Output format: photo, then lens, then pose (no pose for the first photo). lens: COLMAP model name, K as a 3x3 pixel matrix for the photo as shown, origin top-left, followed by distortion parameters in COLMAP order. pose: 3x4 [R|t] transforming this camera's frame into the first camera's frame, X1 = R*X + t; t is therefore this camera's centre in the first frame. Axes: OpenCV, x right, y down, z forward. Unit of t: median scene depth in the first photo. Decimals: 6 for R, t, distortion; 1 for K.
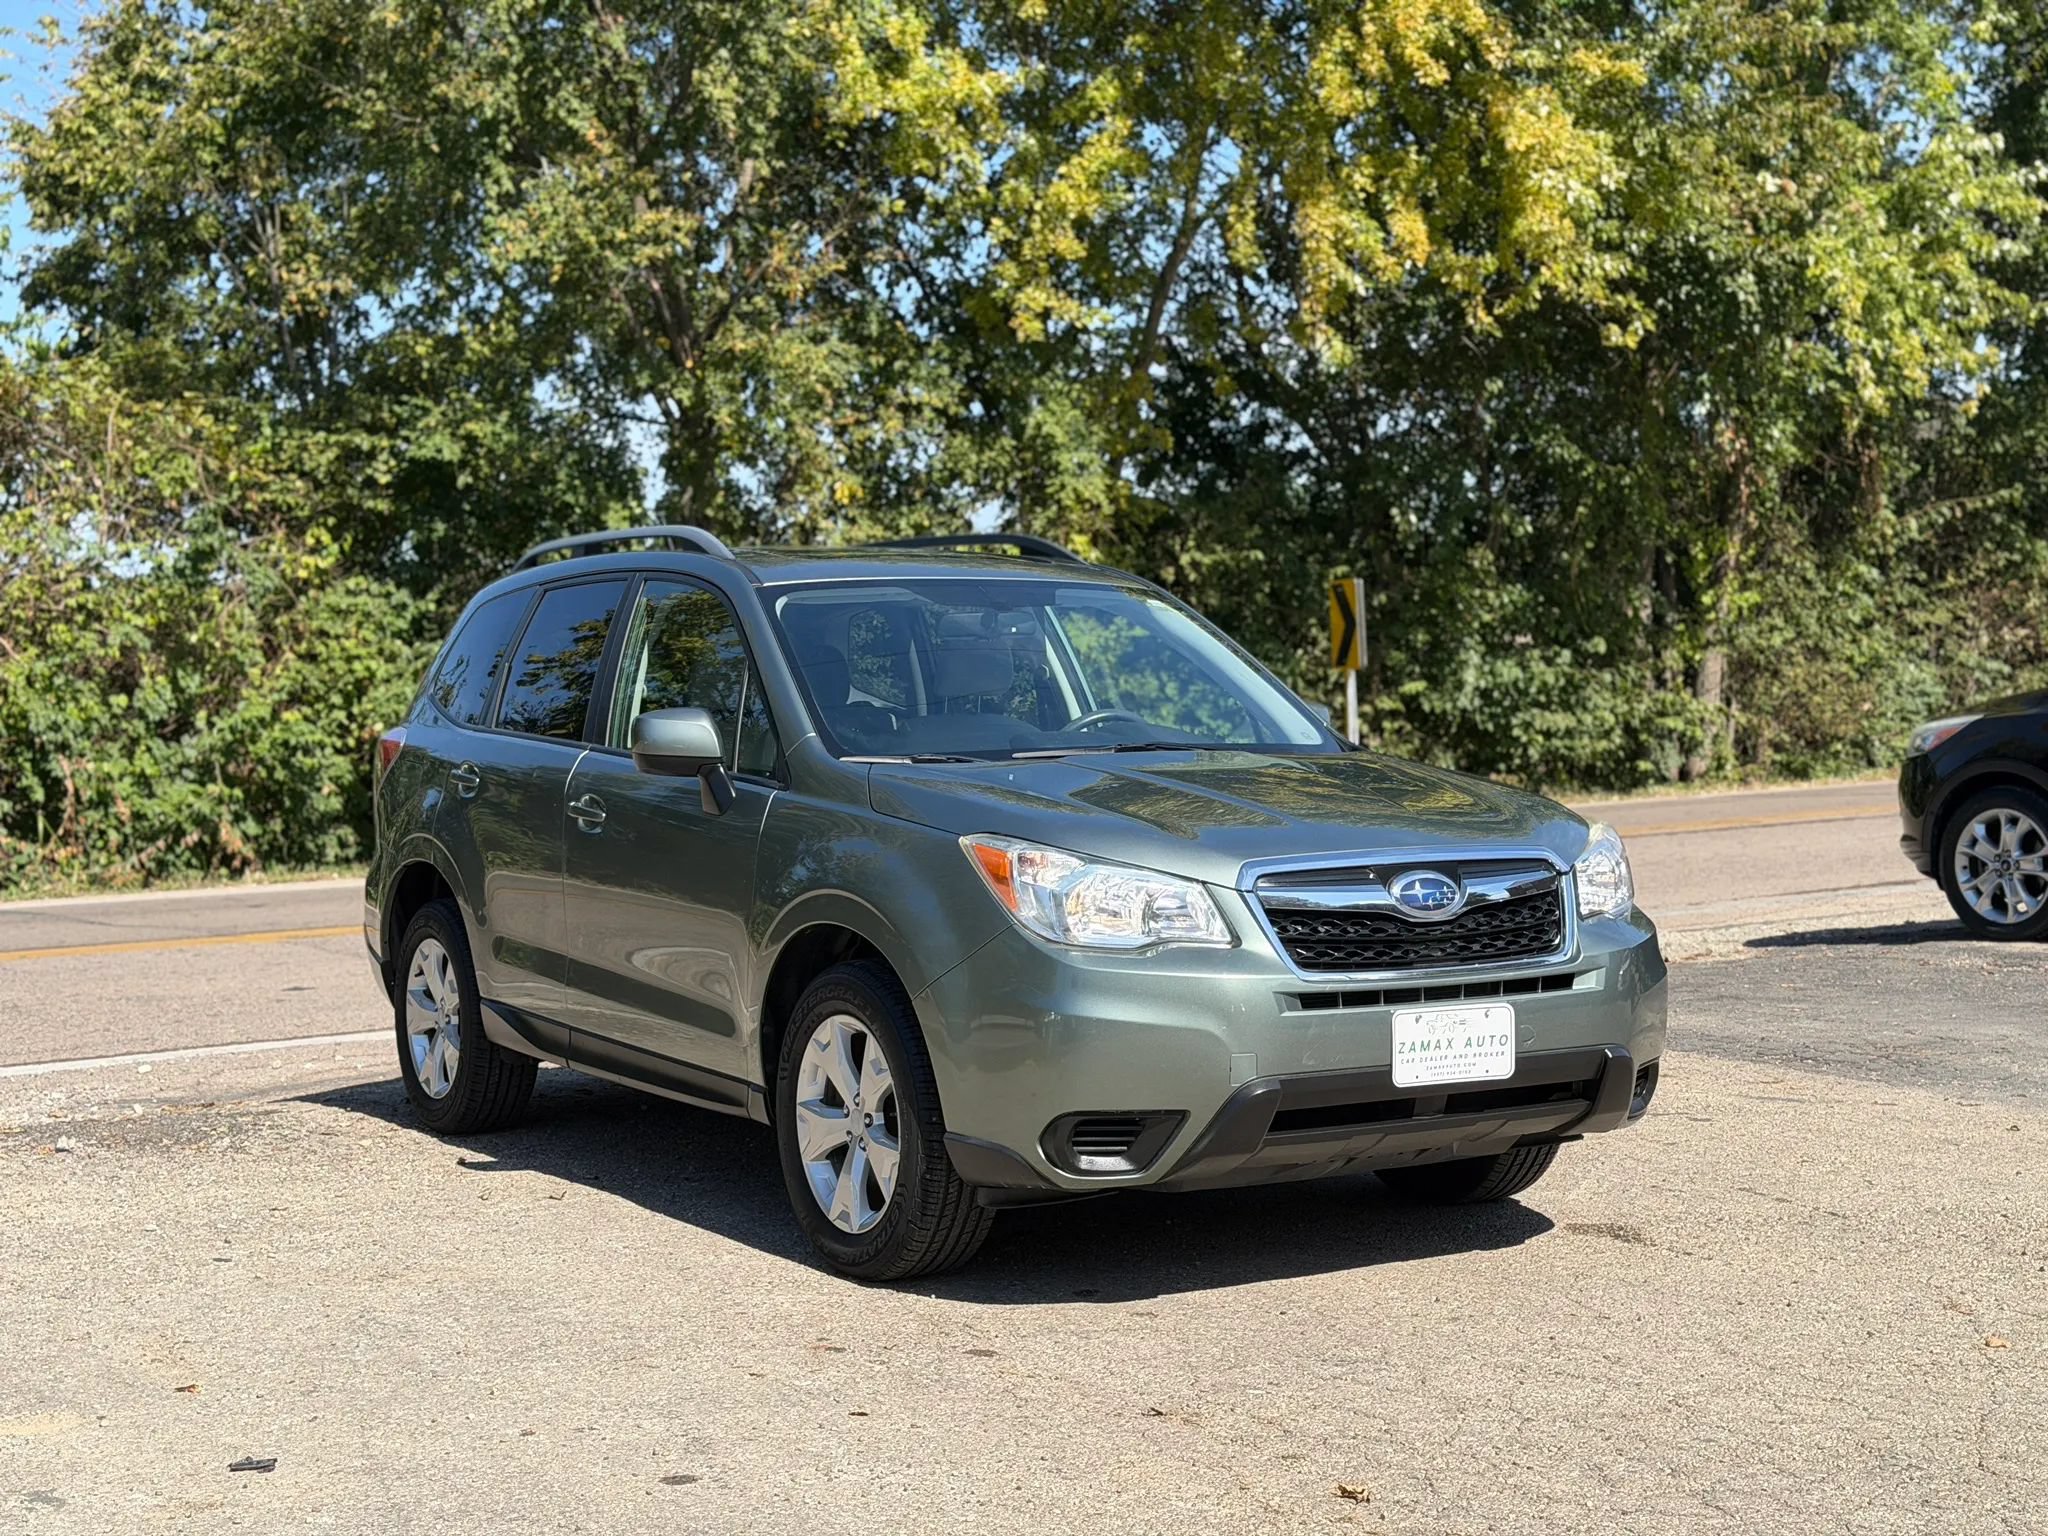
lens RADIAL K [[2844.9, 0, 1022.1], [0, 2844.9, 778.6], [0, 0, 1]] dist [0.120178, 0.000000]
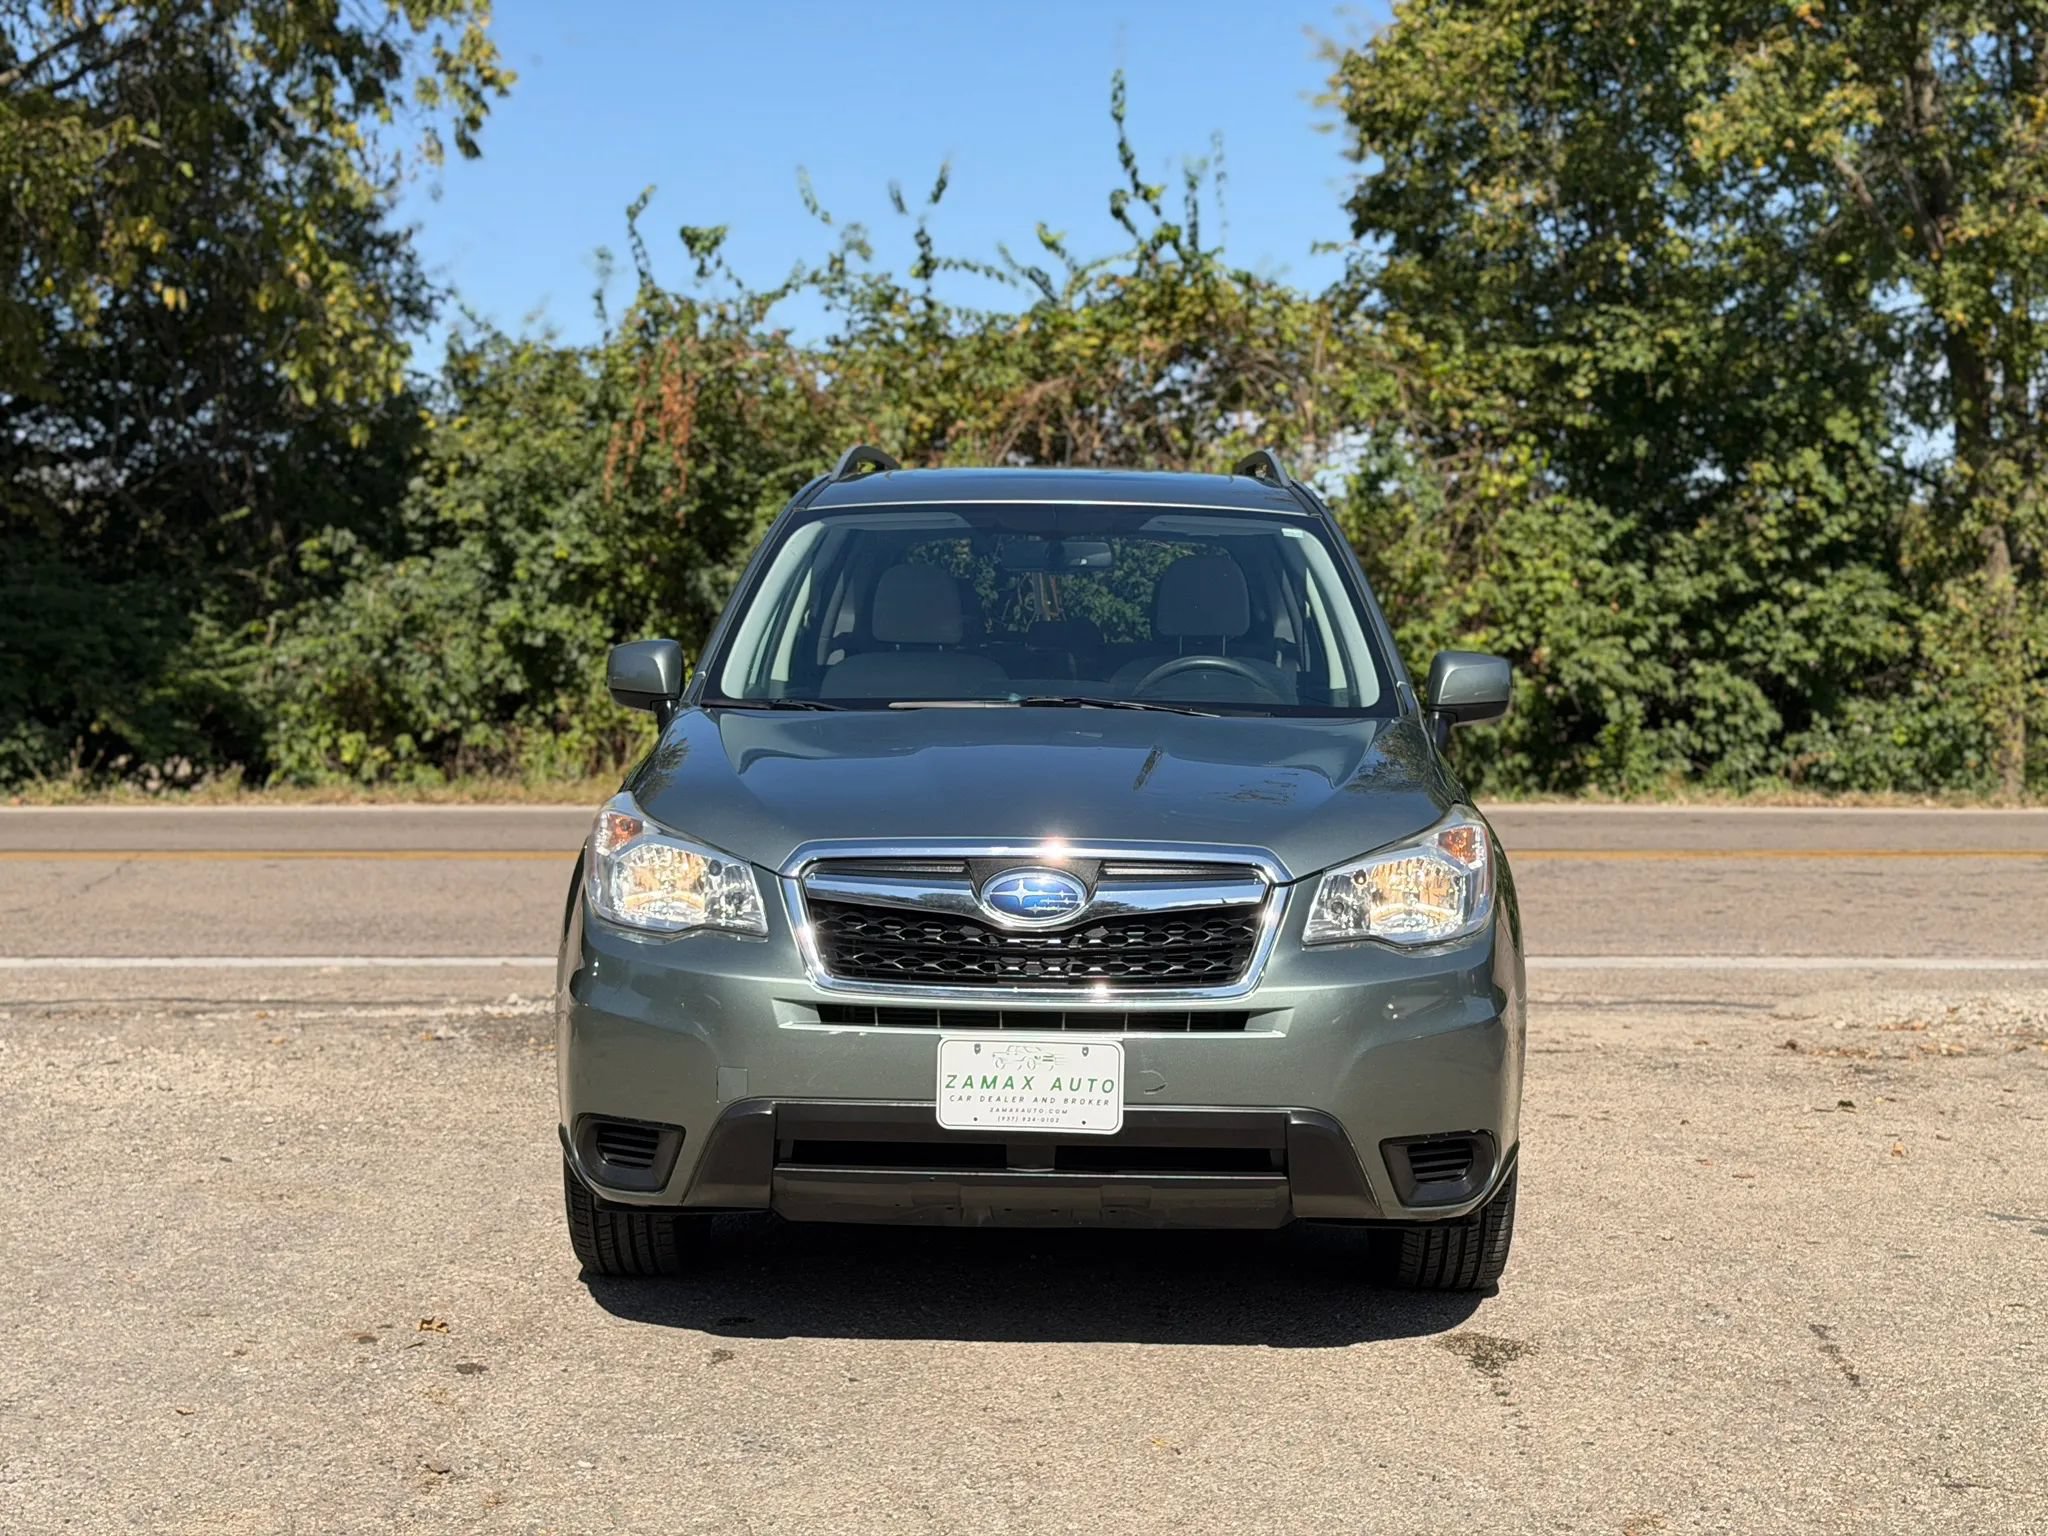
lens RADIAL K [[2844.9, 0, 1024.2], [0, 2844.9, 784.3], [0, 0, 1]] dist [0.120178, 0.000000]
pose [[0.842077, 0.055327, -0.536512, 0.150219], [-0.038422, 0.998351, 0.042648, -0.006830], [0.537987, -0.015299, 0.842814, 0.083053]]
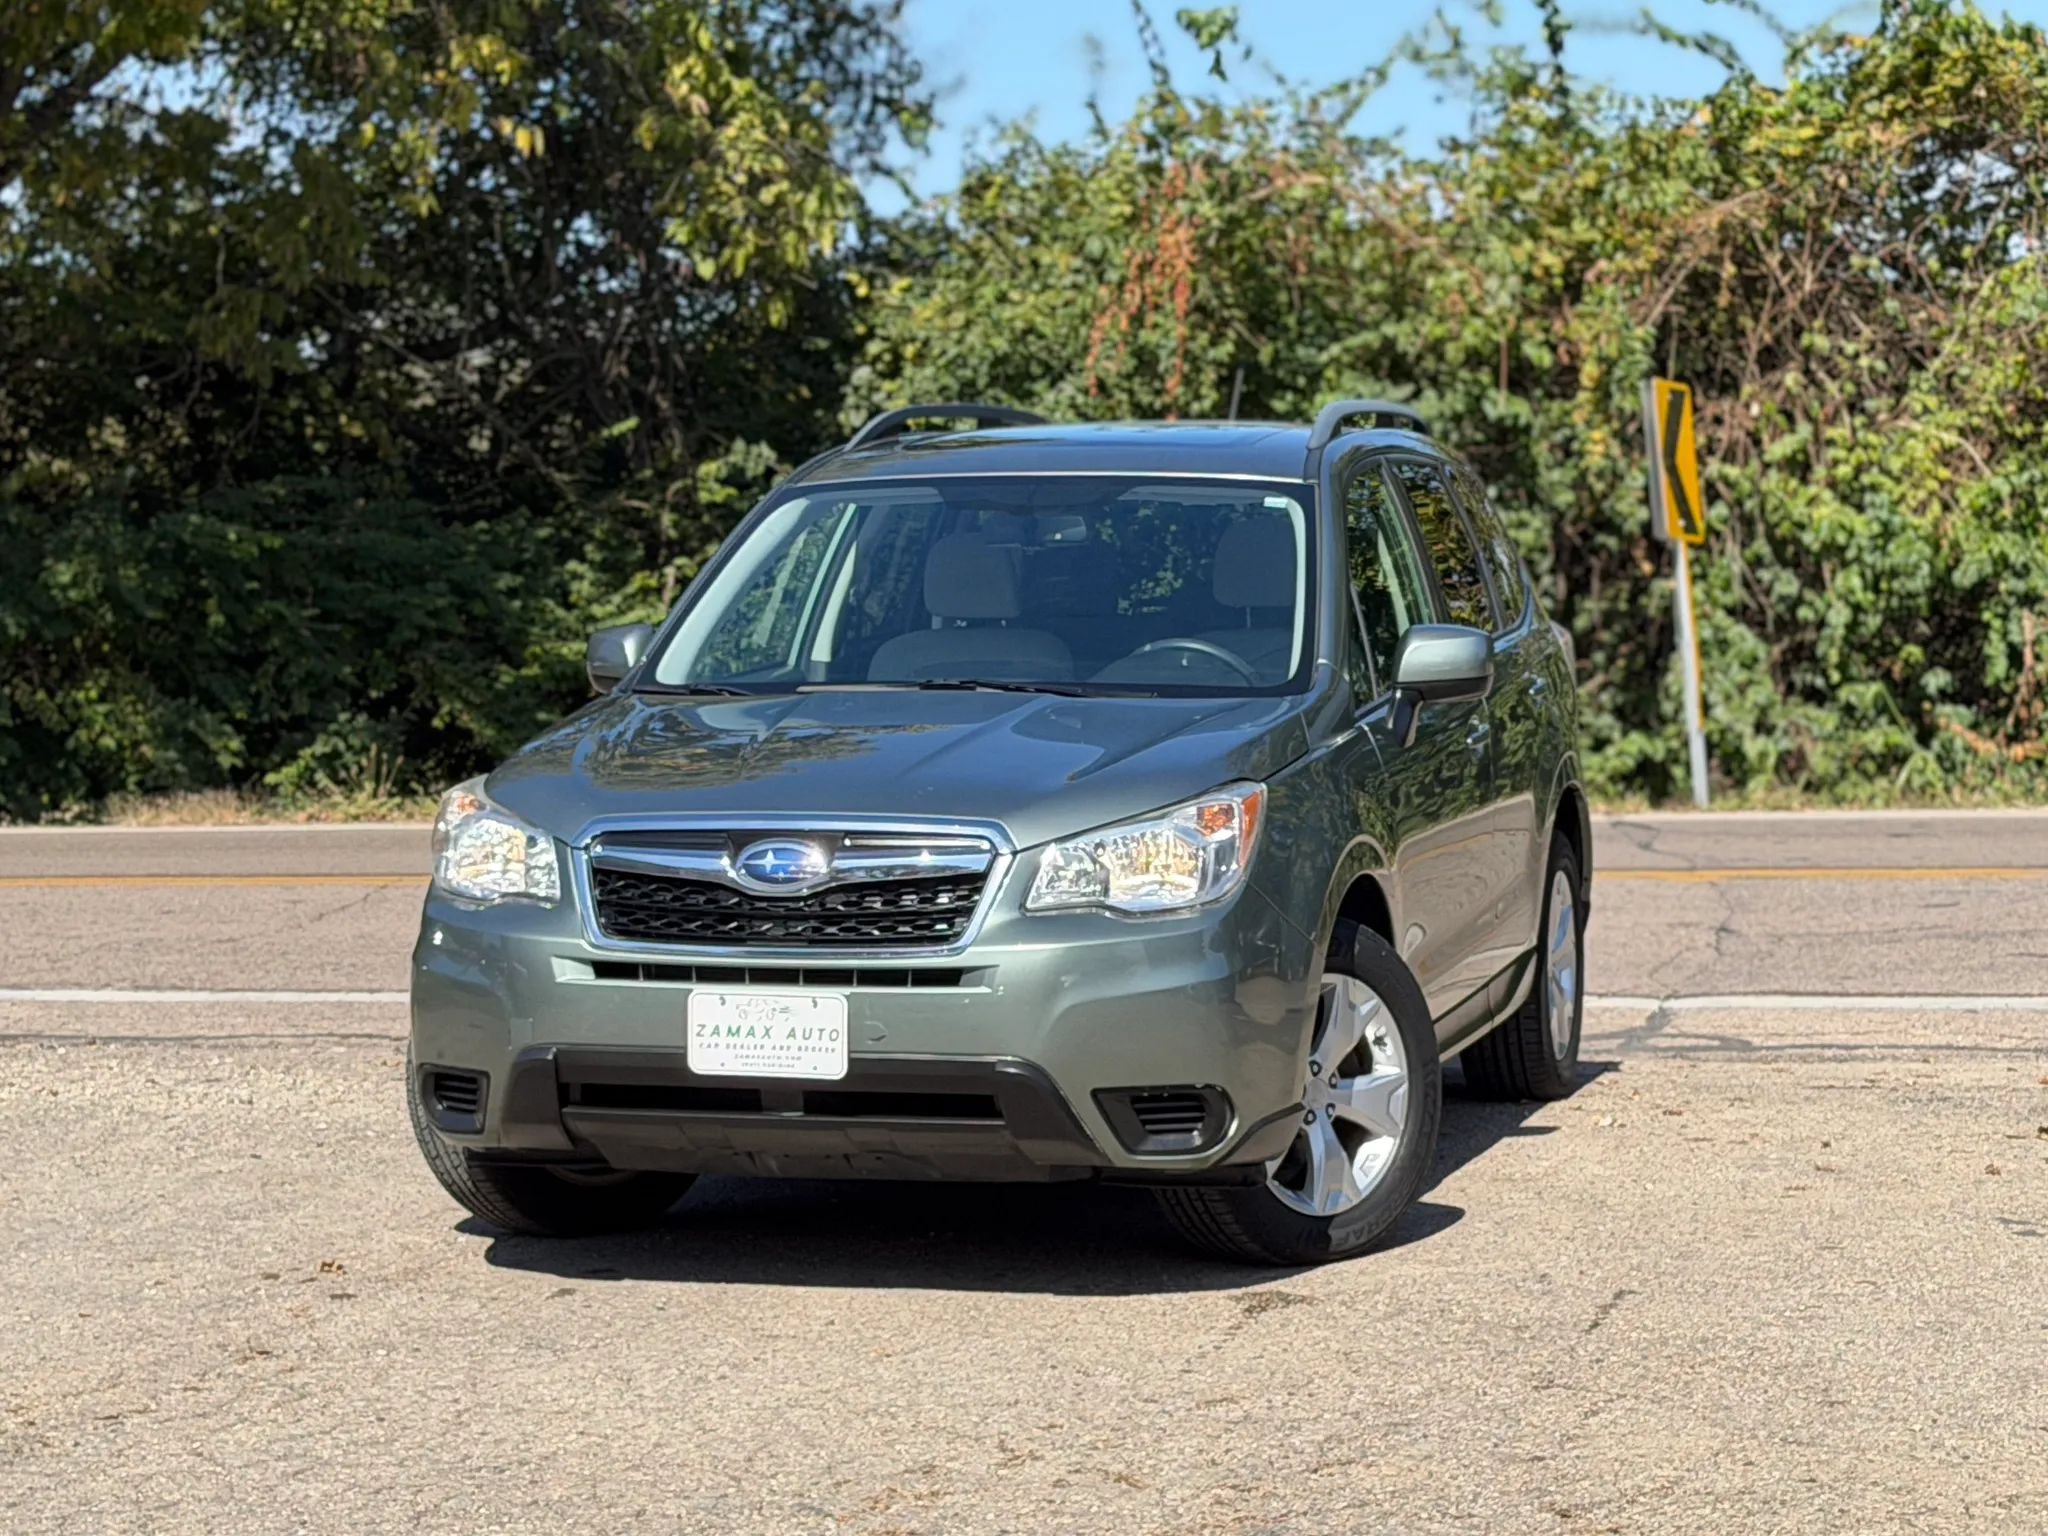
lens RADIAL K [[4793.6, 0, 964.5], [0, 4793.6, 840.9], [0, 0, 1]] dist [0.077666, 0.000000]
pose [[0.684647, 0.054735, -0.726817, 0.334774], [-0.018425, 0.998157, 0.057813, -0.014558], [0.728642, -0.026190, 0.684394, 0.003180]]
